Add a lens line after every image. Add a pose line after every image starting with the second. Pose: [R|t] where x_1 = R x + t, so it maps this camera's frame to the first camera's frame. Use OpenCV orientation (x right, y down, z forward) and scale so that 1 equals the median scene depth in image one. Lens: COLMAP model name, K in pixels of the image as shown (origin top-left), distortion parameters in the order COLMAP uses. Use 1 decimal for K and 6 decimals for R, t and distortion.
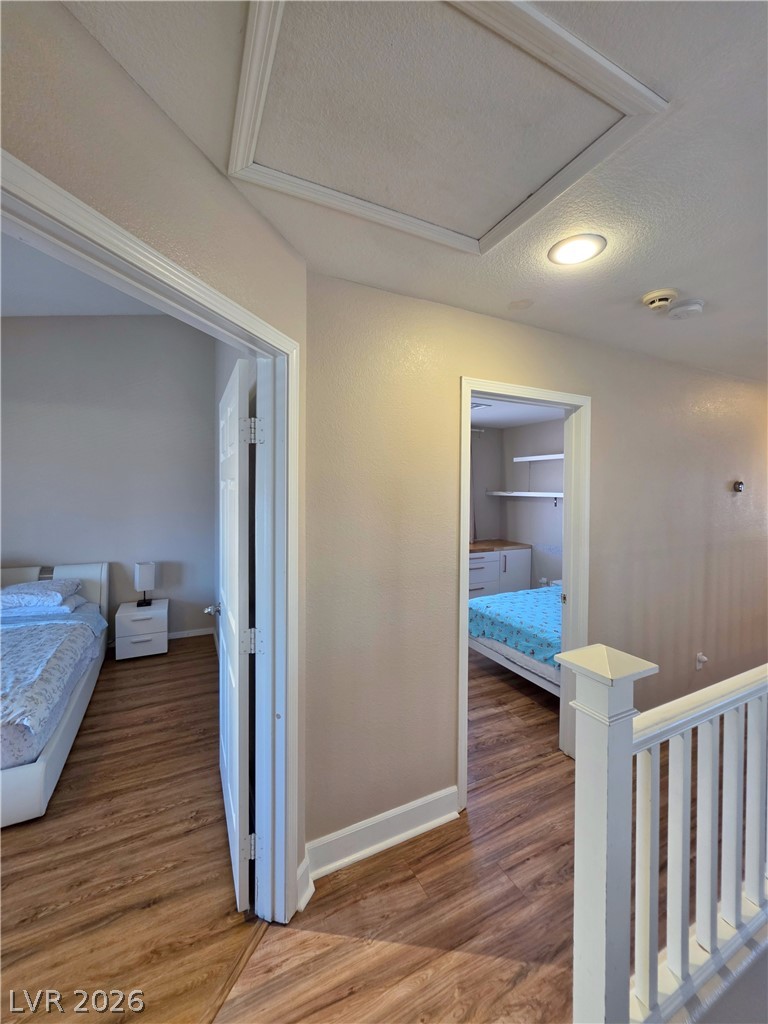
lens RADIAL K [[412.5, 0, 388.8], [0, 412.5, 504.9], [0, 0, 1]] dist [-0.005928, 0.000953]
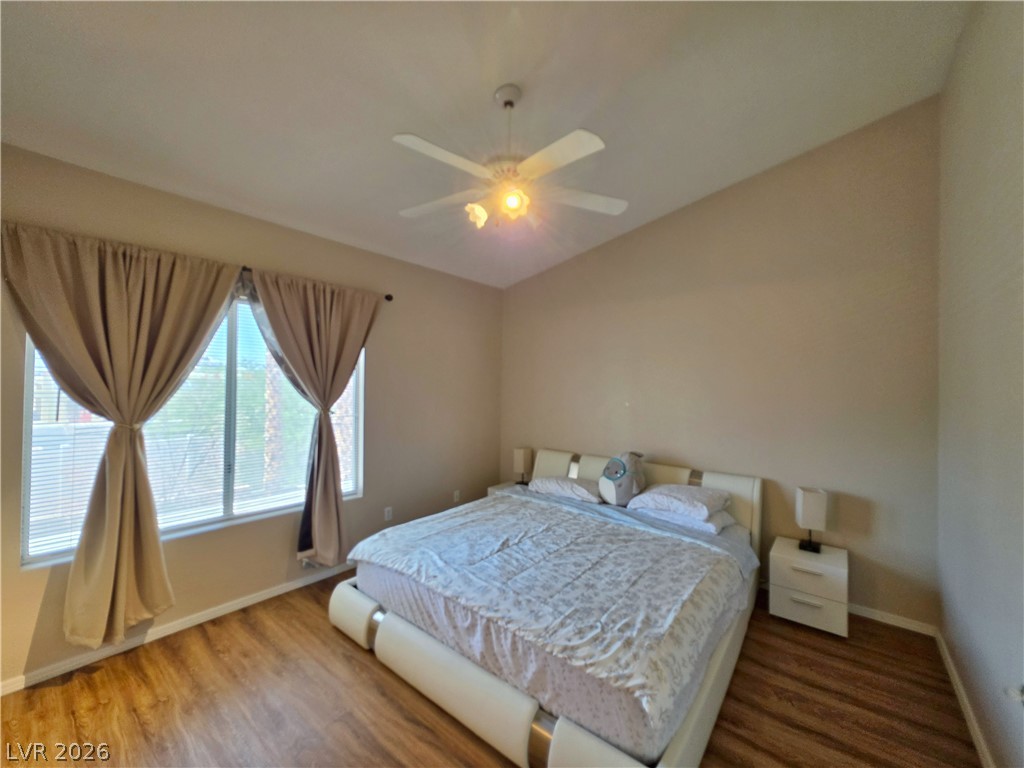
lens RADIAL K [[412.5, 0, 513.6], [0, 412.5, 378.7], [0, 0, 1]] dist [-0.005928, 0.000953]
pose [[0.414922, -0.027028, -0.909455, -0.185863], [-0.039745, 0.998066, -0.047794, 0.007188], [0.908988, 0.055977, 0.413046, 0.274600]]
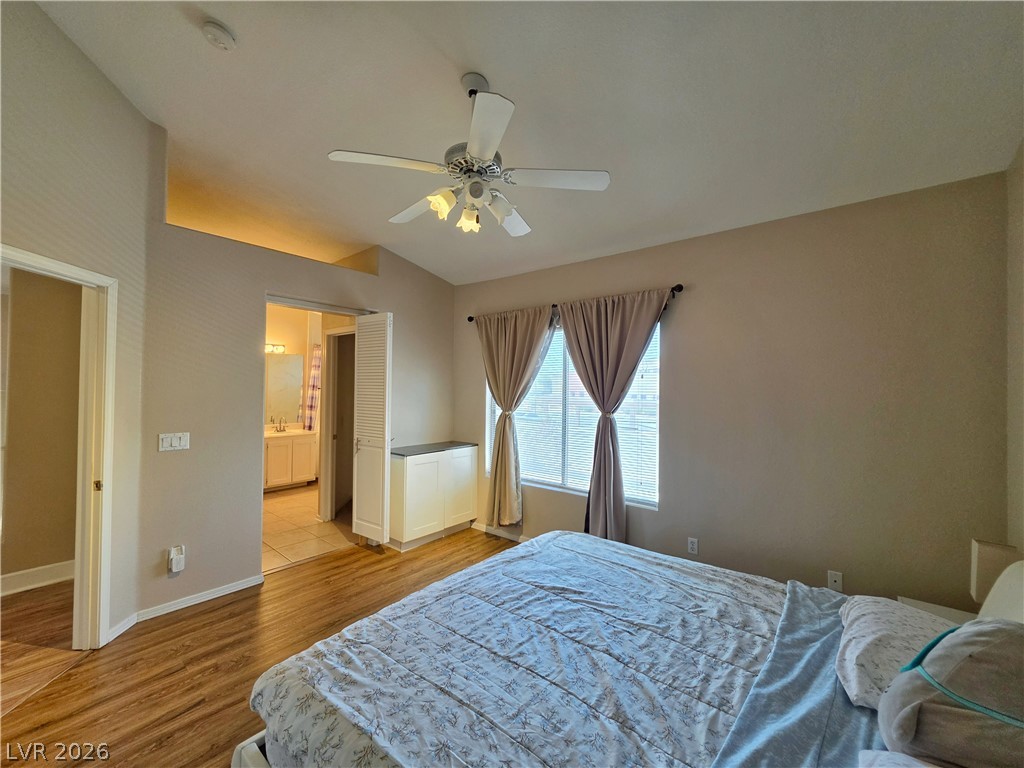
lens RADIAL K [[412.5, 0, 503.5], [0, 412.5, 377.7], [0, 0, 1]] dist [-0.005928, 0.000953]
pose [[-0.915190, -0.038980, -0.401133, -0.566930], [-0.044931, 0.998975, 0.005436, -0.030103], [0.400510, 0.022998, -0.916004, 1.098890]]
